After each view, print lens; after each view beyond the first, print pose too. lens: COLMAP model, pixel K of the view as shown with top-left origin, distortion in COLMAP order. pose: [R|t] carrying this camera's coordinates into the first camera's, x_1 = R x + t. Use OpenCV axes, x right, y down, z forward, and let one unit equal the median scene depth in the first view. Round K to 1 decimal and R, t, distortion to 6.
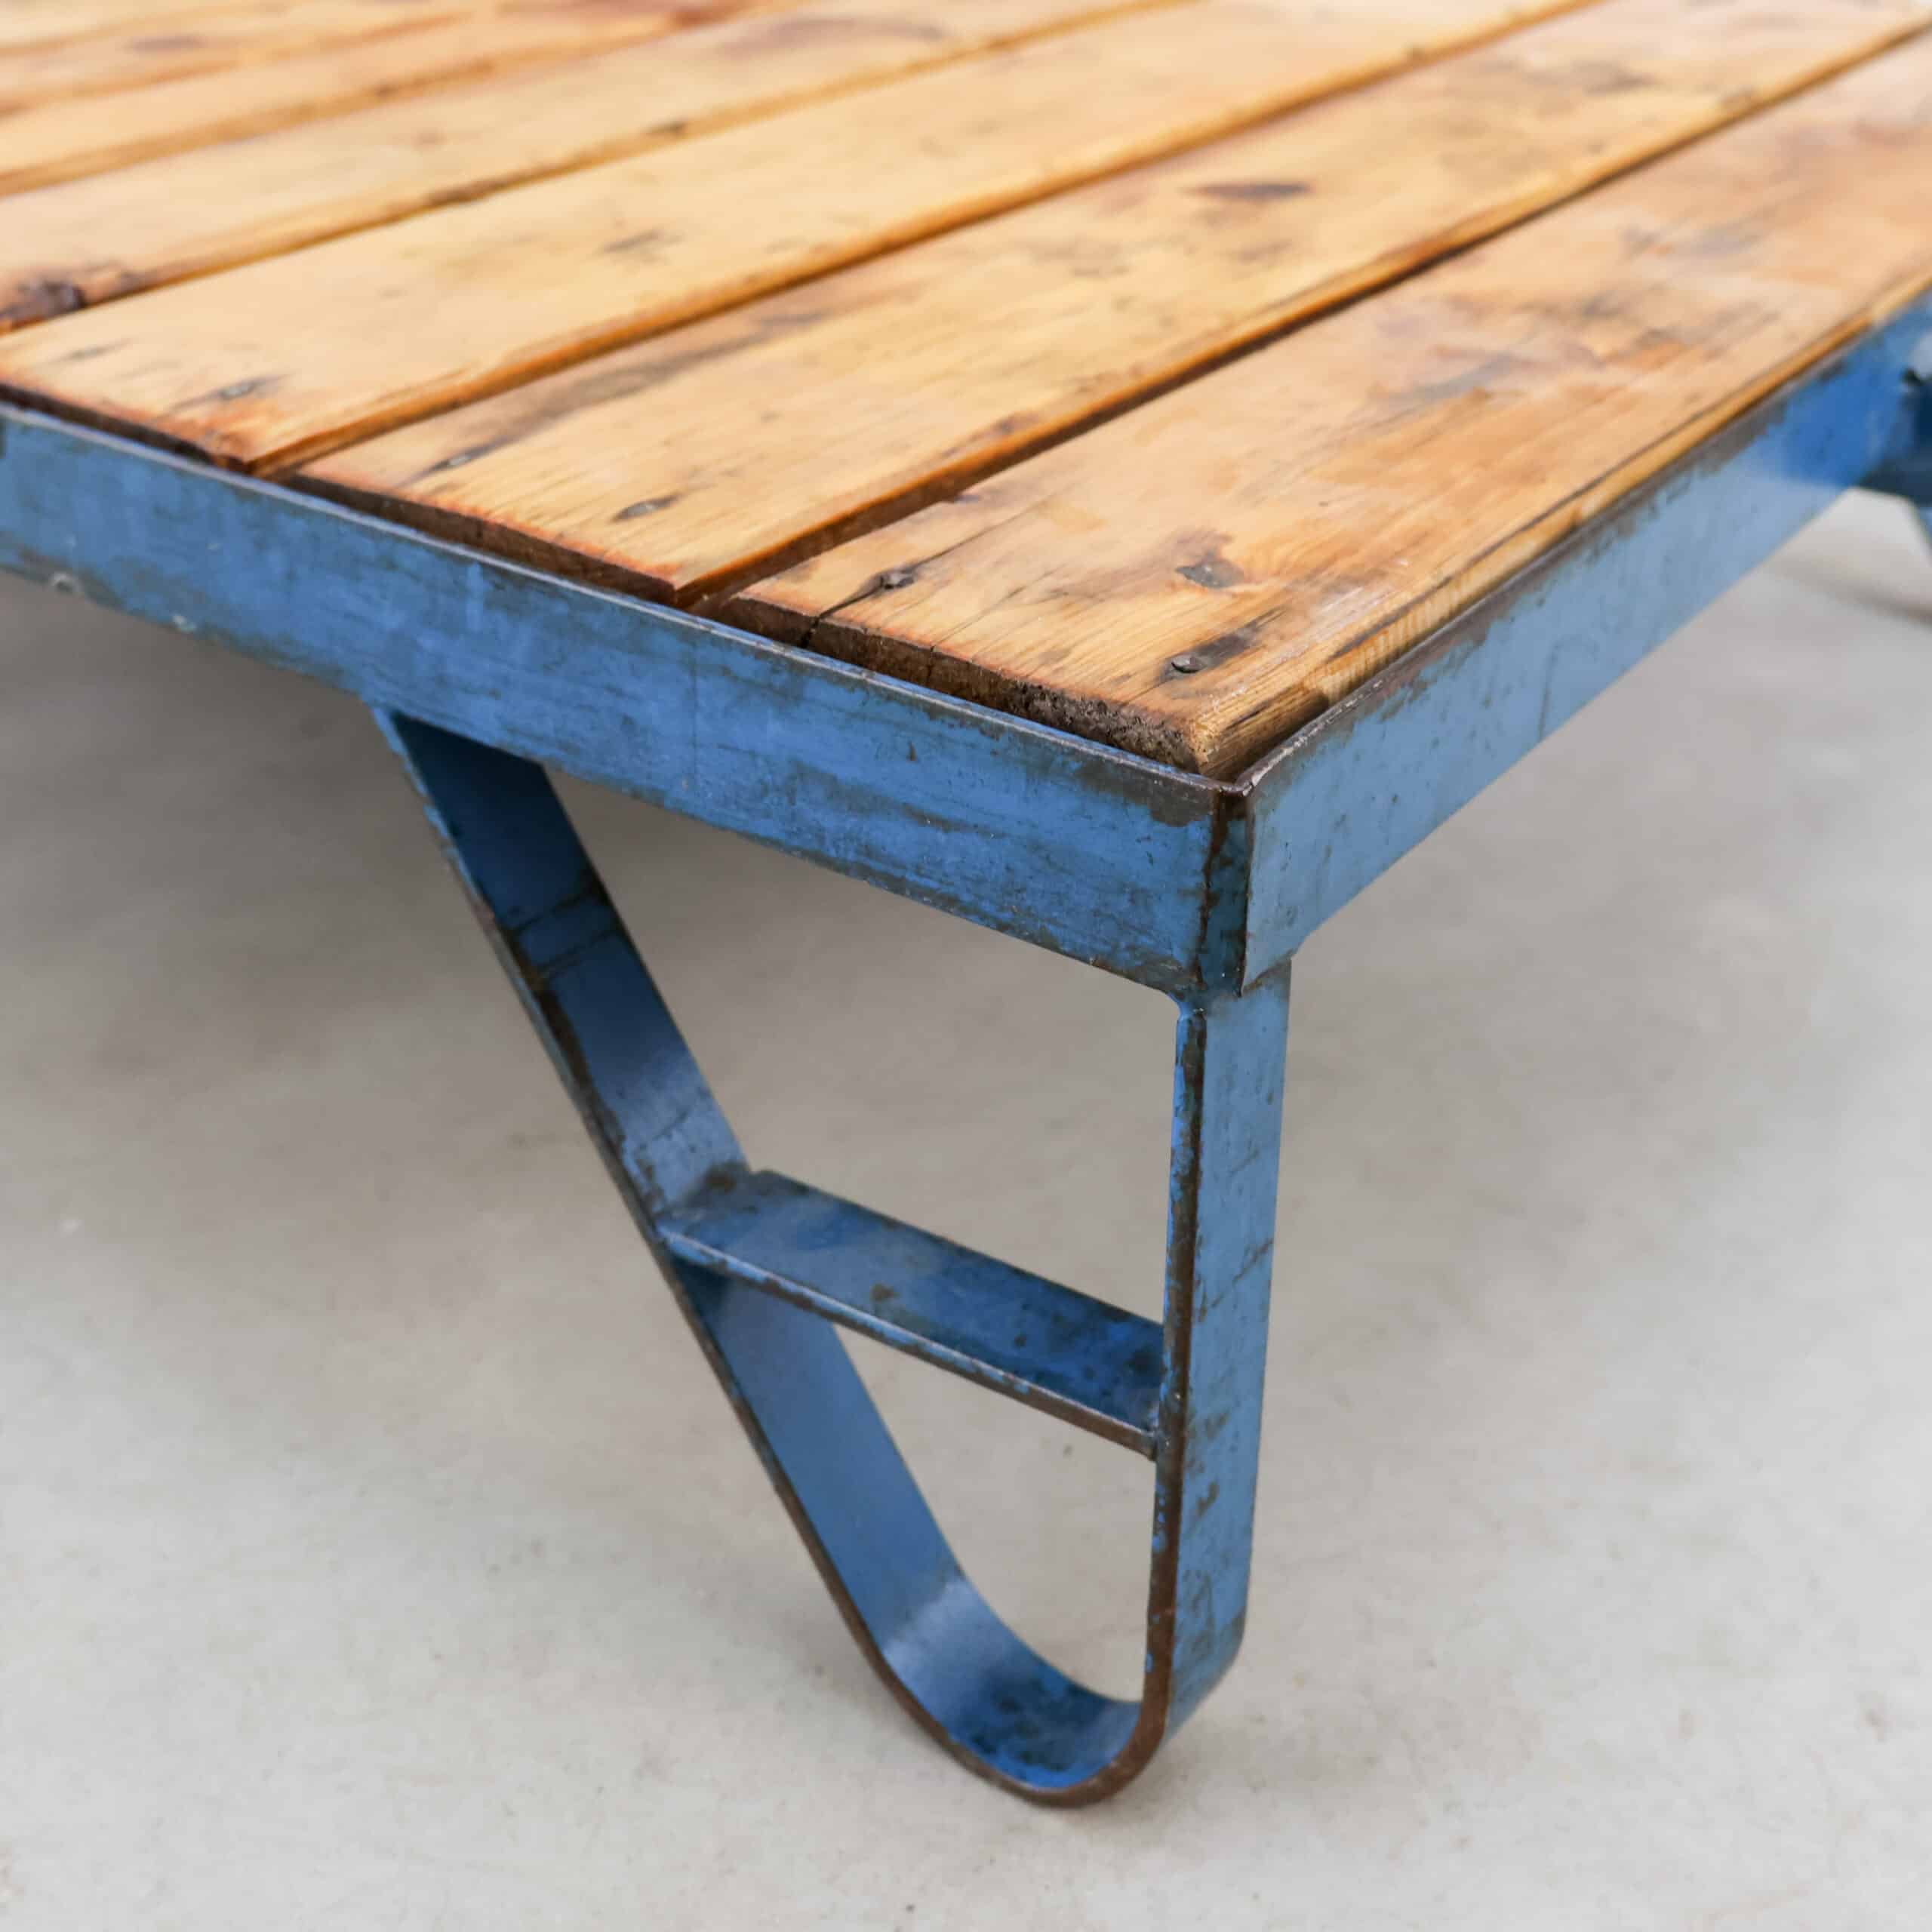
lens RADIAL K [[2214.1, 0, 964.2], [0, 2214.1, 1111.4], [0, 0, 1]] dist [0.000018, 0.005361]
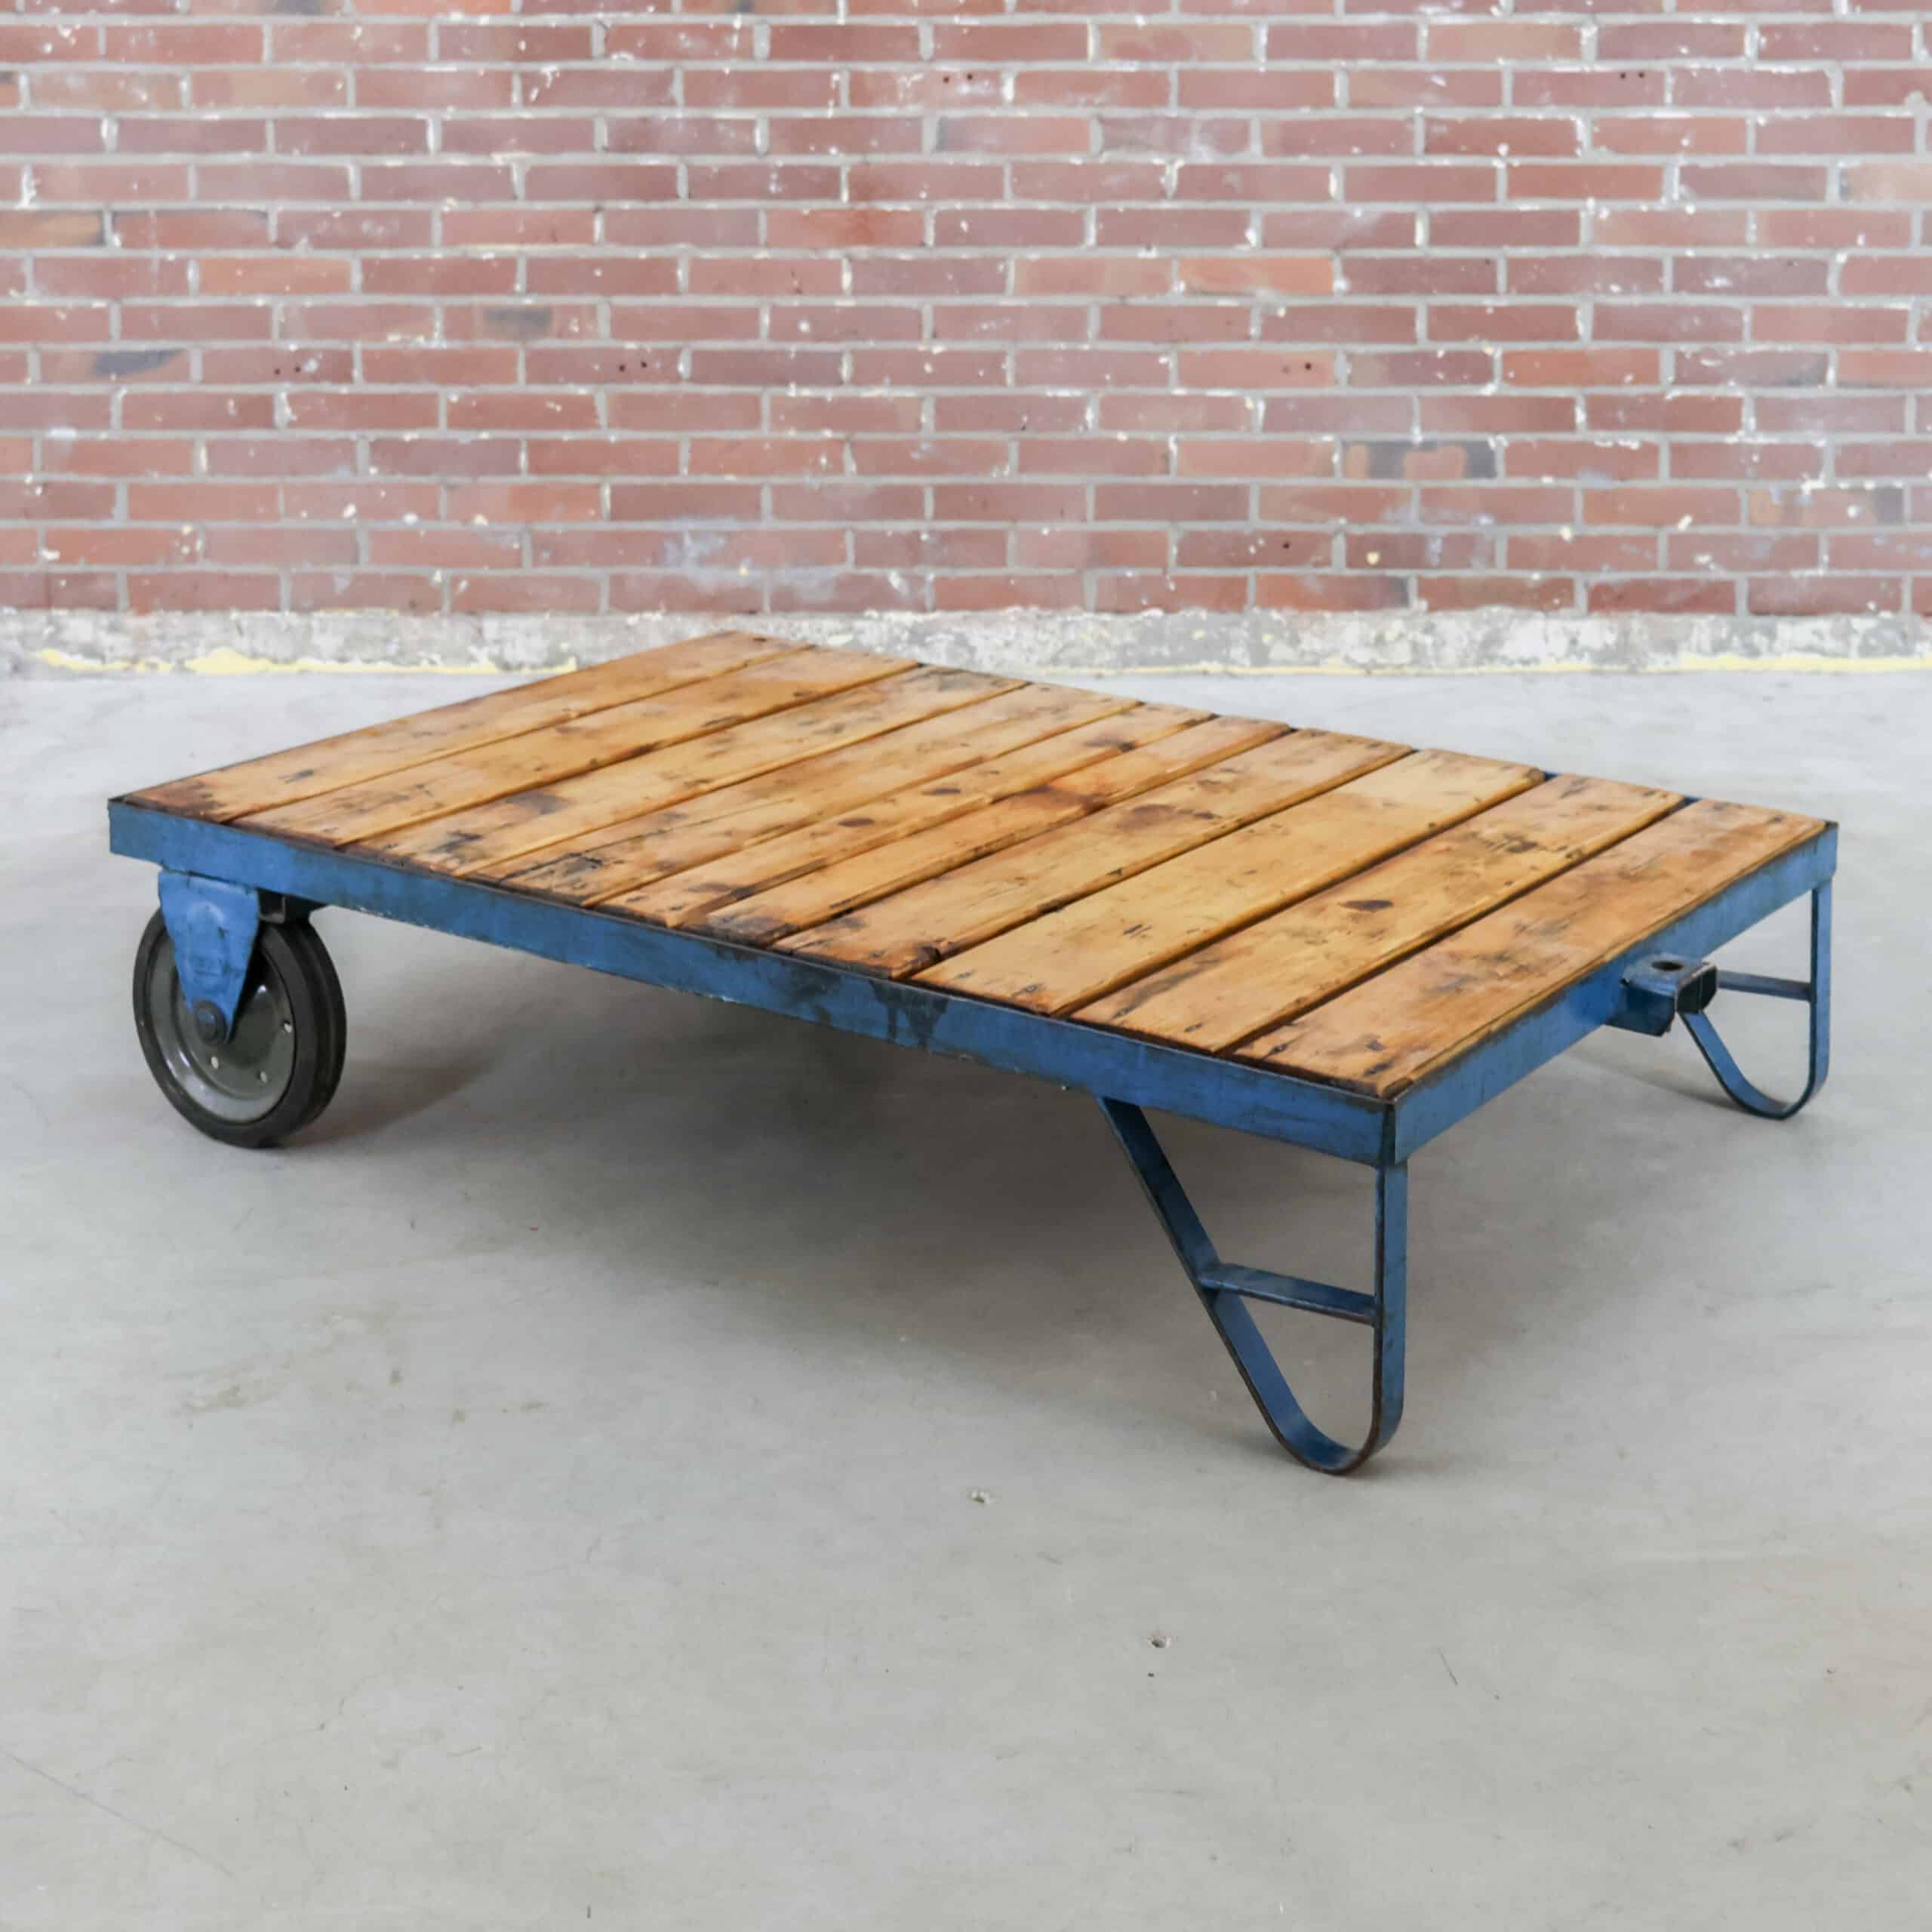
lens RADIAL K [[3351.9, 0, 966.0], [0, 3351.9, 966.0], [0, 0, 1]] dist [-0.002032, 0.010482]
pose [[0.999155, -0.001478, 0.041064, -0.613154], [0.013083, 0.958787, -0.283825, 0.915831], [-0.038952, 0.284123, 0.957996, -3.304777]]
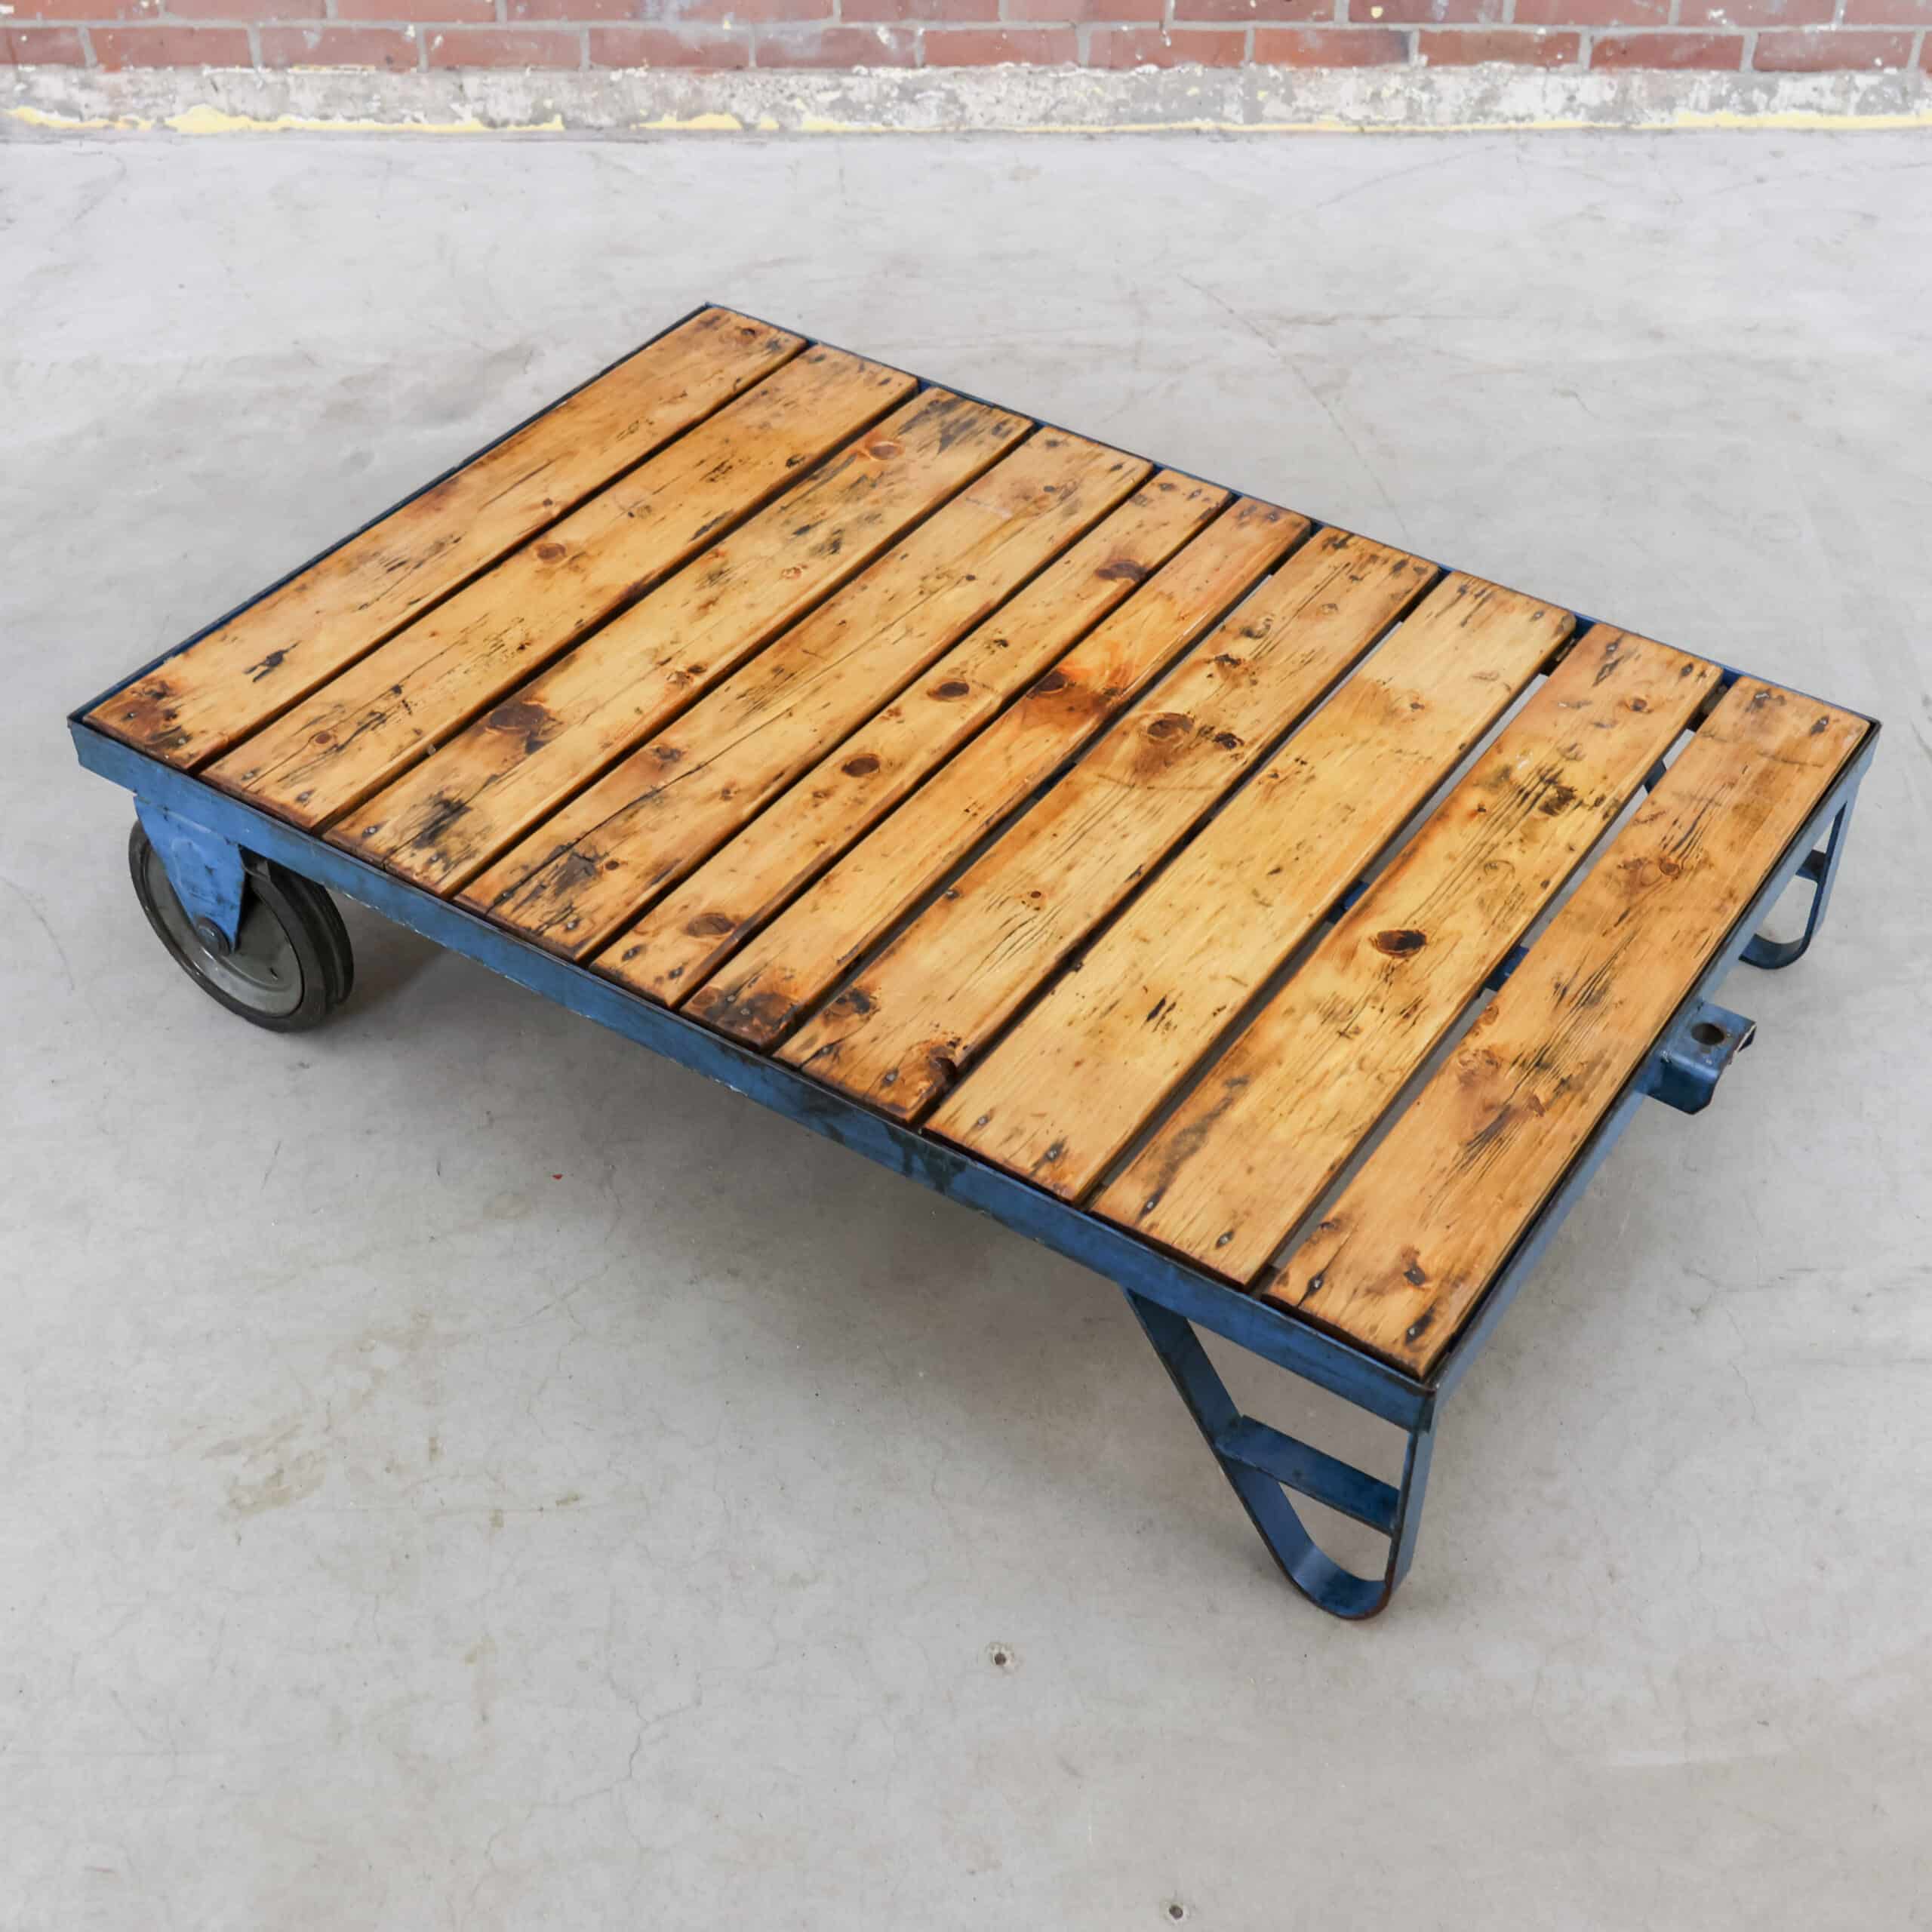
lens RADIAL K [[2354.9, 0, 966.0], [0, 2354.9, 966.0], [0, 0, 1]] dist [-0.000289, -0.011635]
pose [[0.998409, -0.030612, 0.047346, -0.587777], [0.017919, 0.968507, 0.248341, -1.326389], [-0.053458, -0.247097, 0.967515, -1.833309]]
